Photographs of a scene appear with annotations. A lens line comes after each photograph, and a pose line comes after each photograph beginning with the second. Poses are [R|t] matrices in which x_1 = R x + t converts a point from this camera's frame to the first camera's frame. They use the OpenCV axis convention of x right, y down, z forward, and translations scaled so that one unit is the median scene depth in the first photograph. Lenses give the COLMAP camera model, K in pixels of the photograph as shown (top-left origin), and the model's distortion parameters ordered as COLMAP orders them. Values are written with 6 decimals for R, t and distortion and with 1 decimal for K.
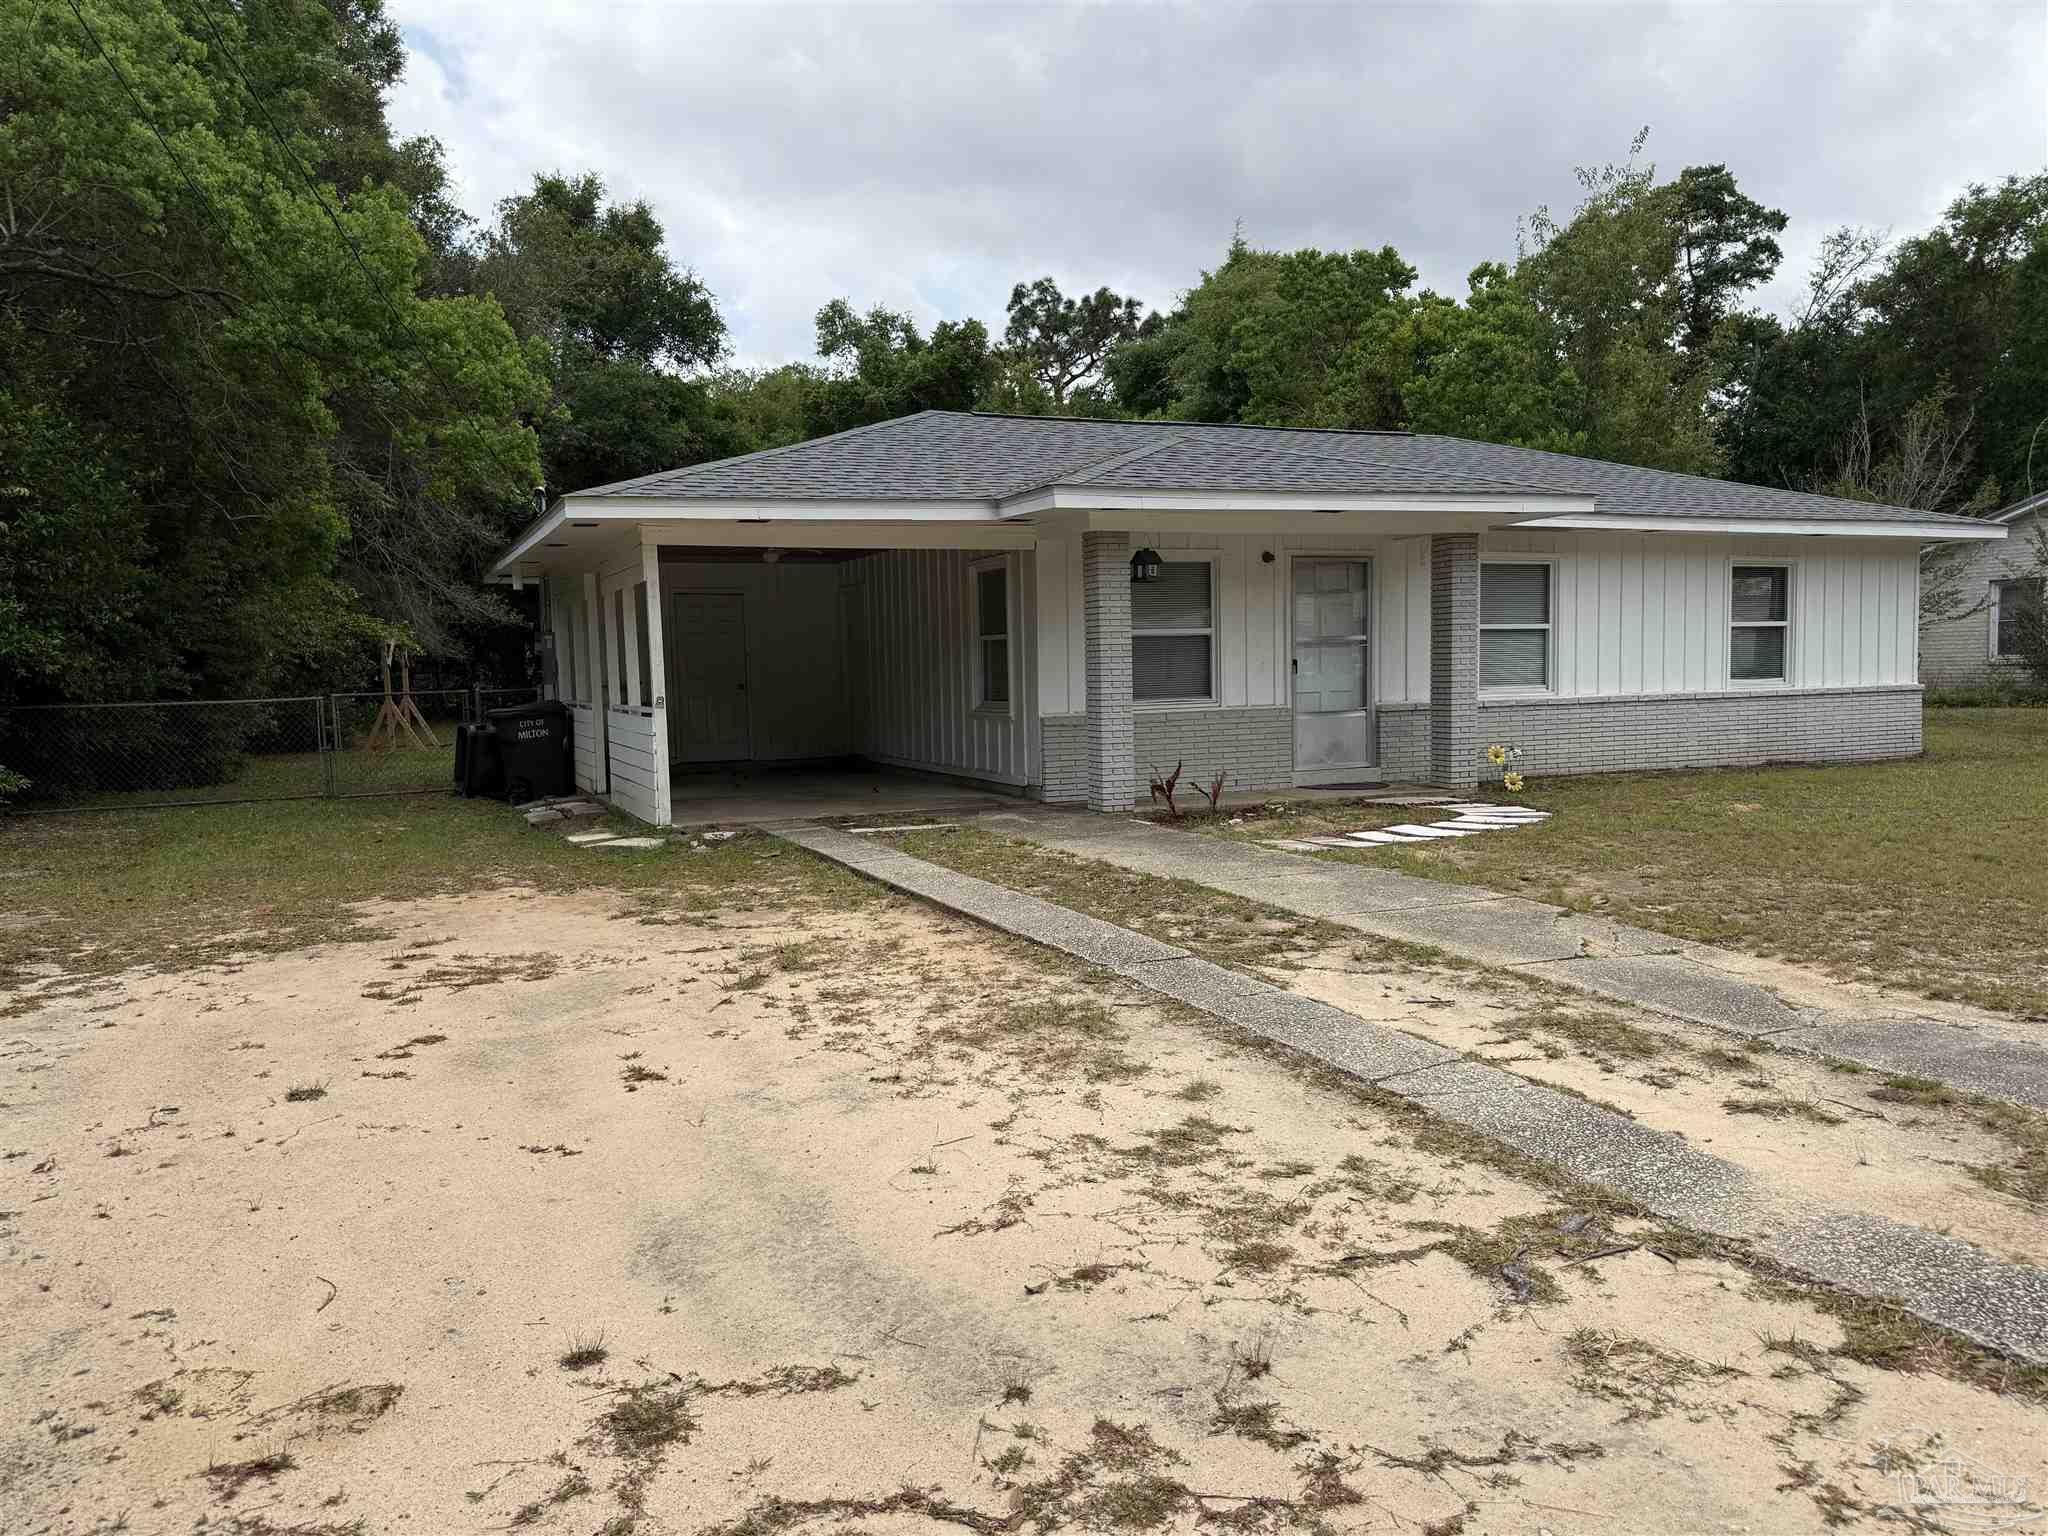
lens RADIAL K [[1428.2, 0, 1024.0], [0, 1428.2, 768.0], [0, 0, 1]] dist [0.100598, -0.169559]
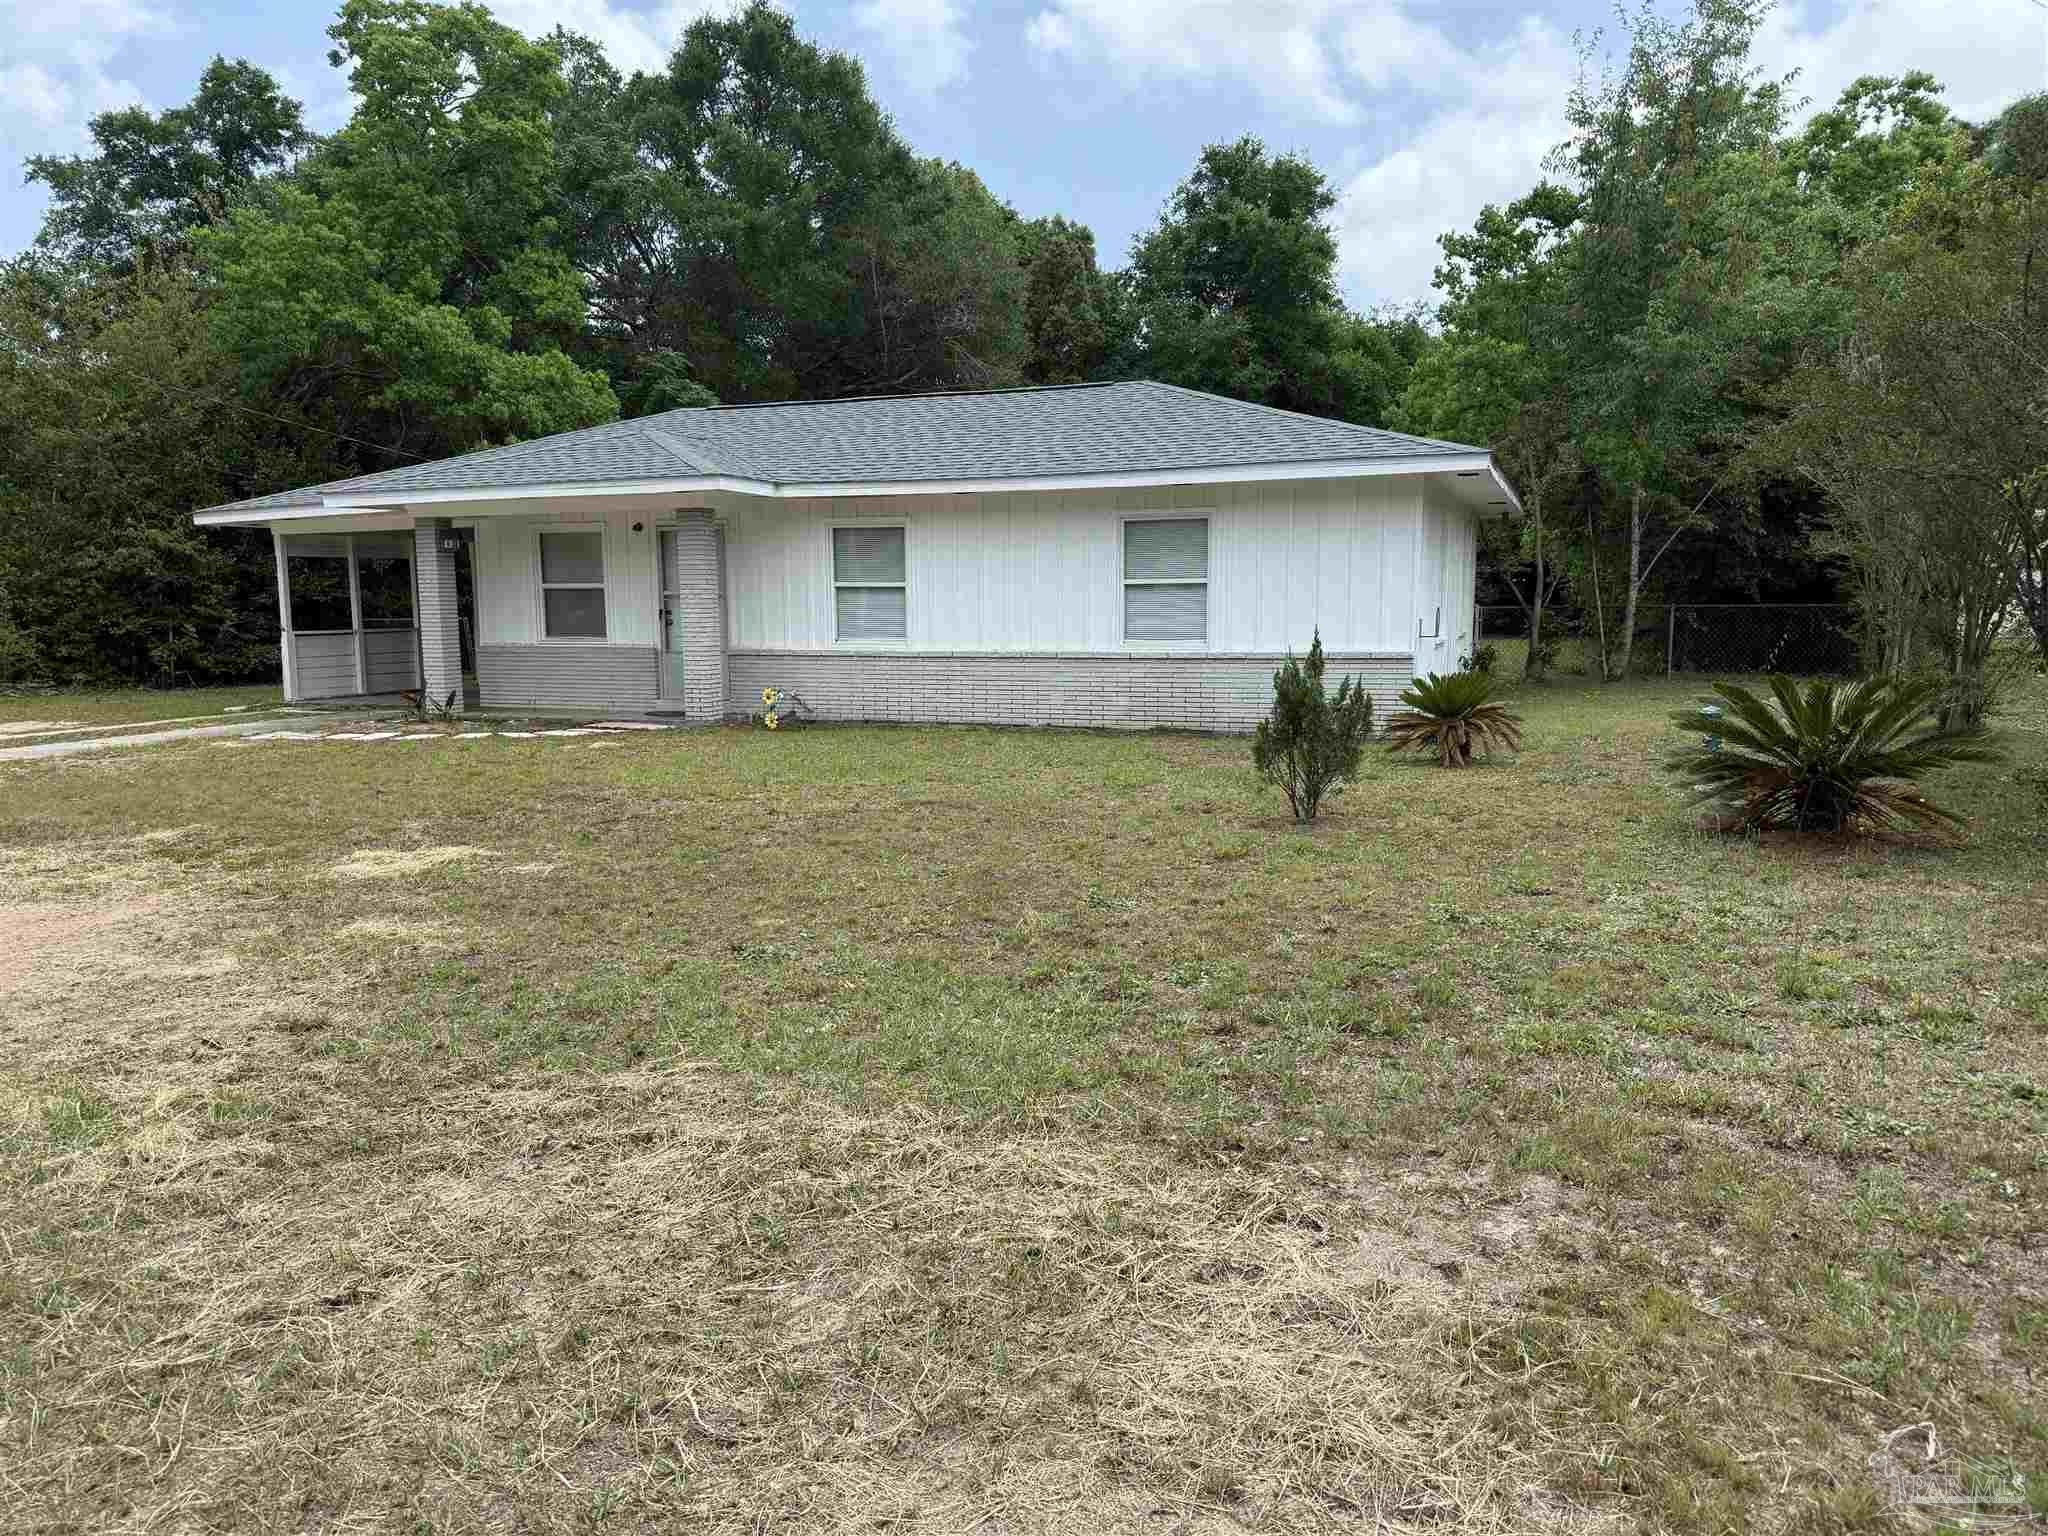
lens RADIAL K [[1428.2, 0, 1024.0], [0, 1428.2, 768.0], [0, 0, 1]] dist [0.100598, -0.169559]
pose [[0.739477, 0.096137, -0.666282, 1.170548], [-0.060846, 0.995244, 0.076072, -0.047993], [0.670426, -0.015712, 0.741810, 0.255705]]
